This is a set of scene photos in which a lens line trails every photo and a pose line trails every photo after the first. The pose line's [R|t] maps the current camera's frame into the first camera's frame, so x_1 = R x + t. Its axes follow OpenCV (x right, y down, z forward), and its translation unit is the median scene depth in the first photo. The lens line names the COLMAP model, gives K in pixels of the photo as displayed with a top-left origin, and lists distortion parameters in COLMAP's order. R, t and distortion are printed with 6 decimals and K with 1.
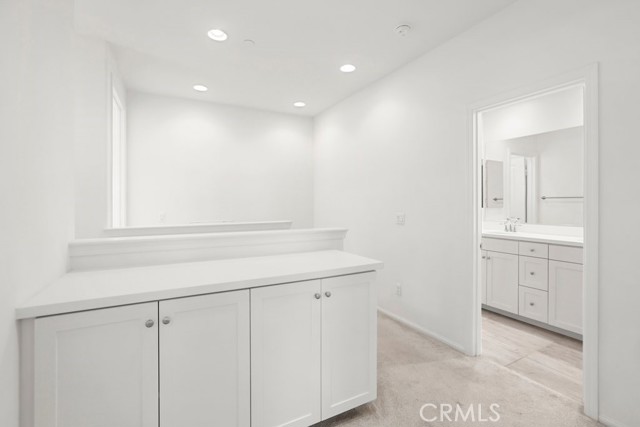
lens RADIAL K [[294.8, 0, 320.2], [0, 294.8, 208.5], [0, 0, 1]] dist [-0.025448, 0.000182]
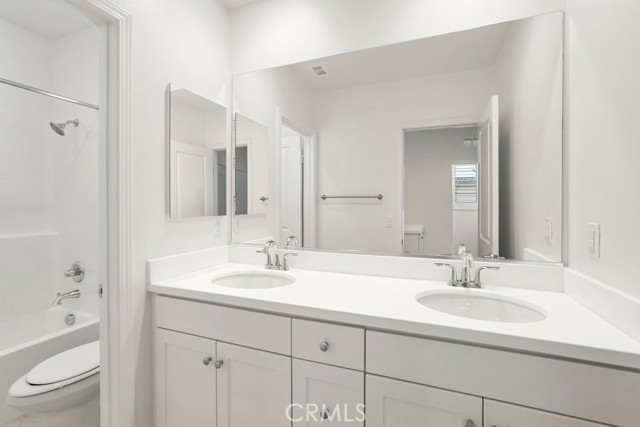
lens RADIAL K [[294.8, 0, 320.2], [0, 294.8, 208.5], [0, 0, 1]] dist [-0.025448, 0.000182]
pose [[0.773774, -0.004706, 0.633445, 0.330899], [0.004270, 0.999988, 0.002213, -0.012313], [-0.633448, 0.000992, 0.773785, 0.480582]]
